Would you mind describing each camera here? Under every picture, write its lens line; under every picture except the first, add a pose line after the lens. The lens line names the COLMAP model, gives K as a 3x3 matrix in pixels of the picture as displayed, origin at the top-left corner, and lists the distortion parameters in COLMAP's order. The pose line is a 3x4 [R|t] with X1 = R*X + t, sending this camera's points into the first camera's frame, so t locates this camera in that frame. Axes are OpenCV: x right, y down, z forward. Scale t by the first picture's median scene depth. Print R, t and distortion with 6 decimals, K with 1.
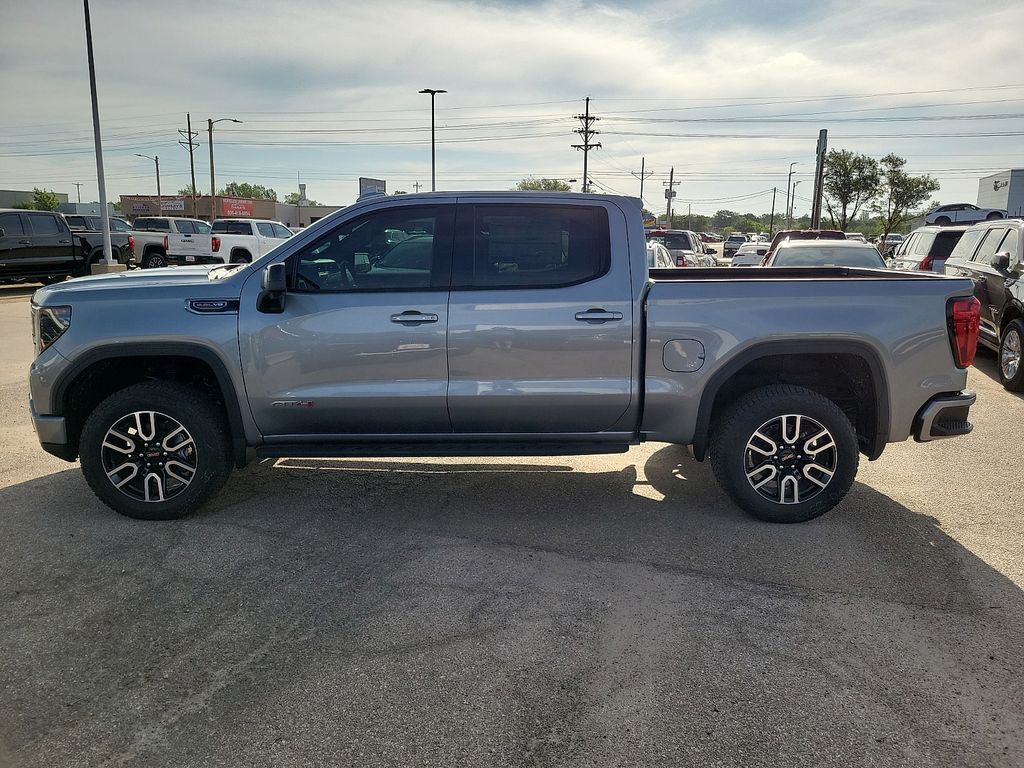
lens RADIAL K [[770.1, 0, 511.2], [0, 770.1, 383.3], [0, 0, 1]] dist [0.037314, -0.003930]
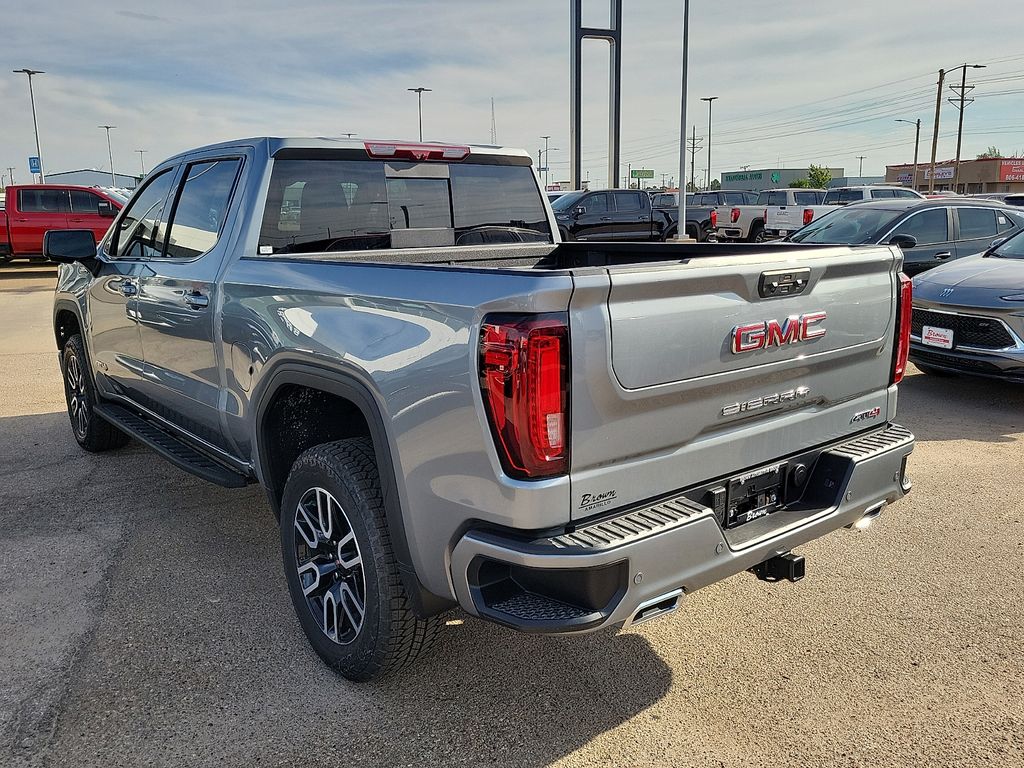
lens RADIAL K [[836.7, 0, 513.9], [0, 836.7, 374.1], [0, 0, 1]] dist [0.056794, -0.035950]
pose [[0.612220, 0.133671, -0.779307, 0.933533], [-0.130004, 0.989210, 0.067543, -0.108885], [0.779927, 0.059962, 0.622992, 0.702370]]
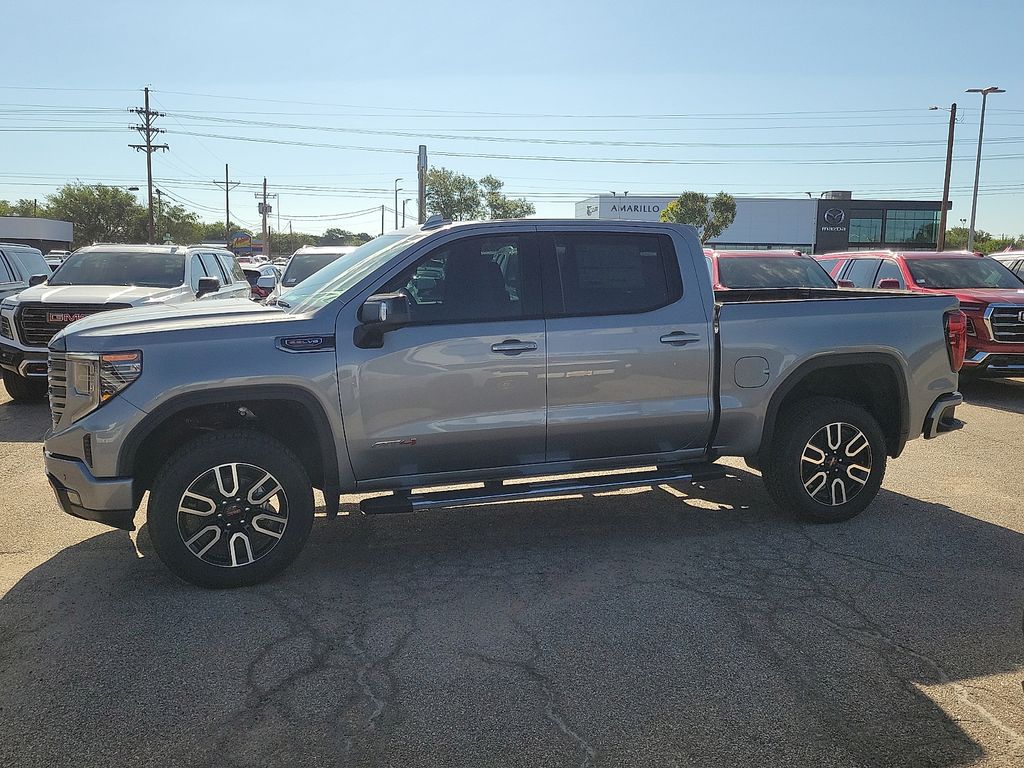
lens RADIAL K [[936.5, 0, 513.6], [0, 936.5, 403.4], [0, 0, 1]] dist [0.042837, 0.000000]
pose [[0.947328, -0.058645, 0.314850, -0.487623], [0.069577, 0.997298, -0.023583, 0.014453], [-0.312616, 0.044247, 0.948848, -0.126738]]
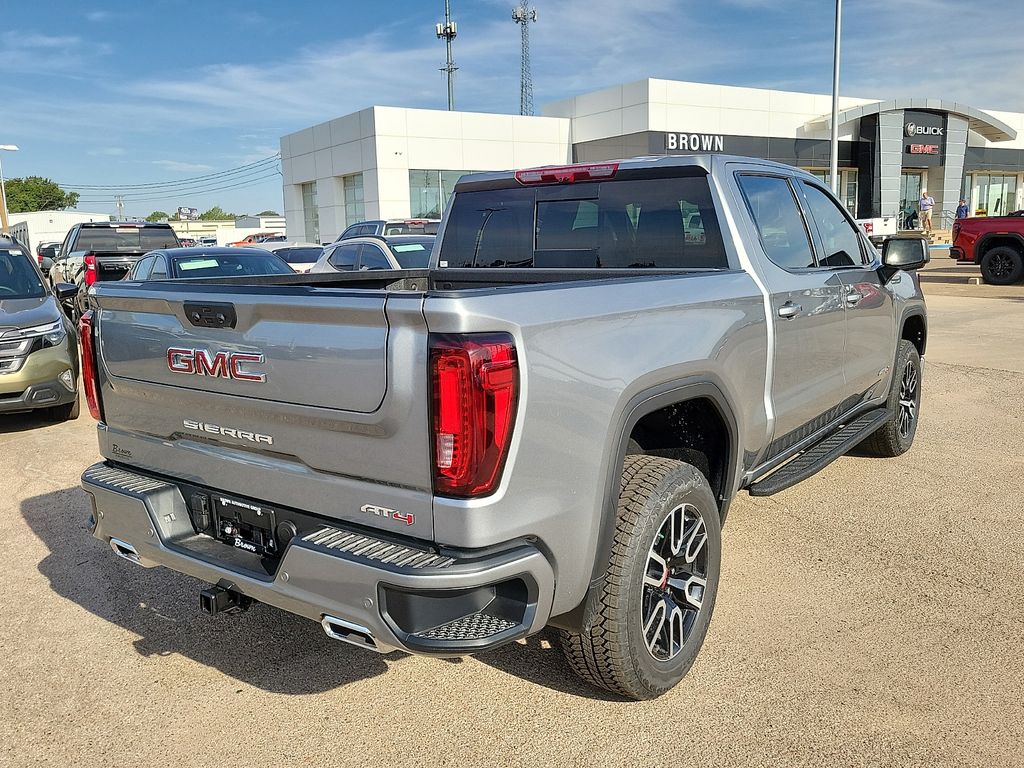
lens RADIAL K [[842.7, 0, 509.1], [0, 842.7, 368.9], [0, 0, 1]] dist [0.052566, -0.055391]
pose [[-0.607262, 0.127515, -0.784202, 0.927951], [-0.132916, 0.956821, 0.258510, -0.289599], [0.783305, 0.261216, -0.564092, 1.654350]]
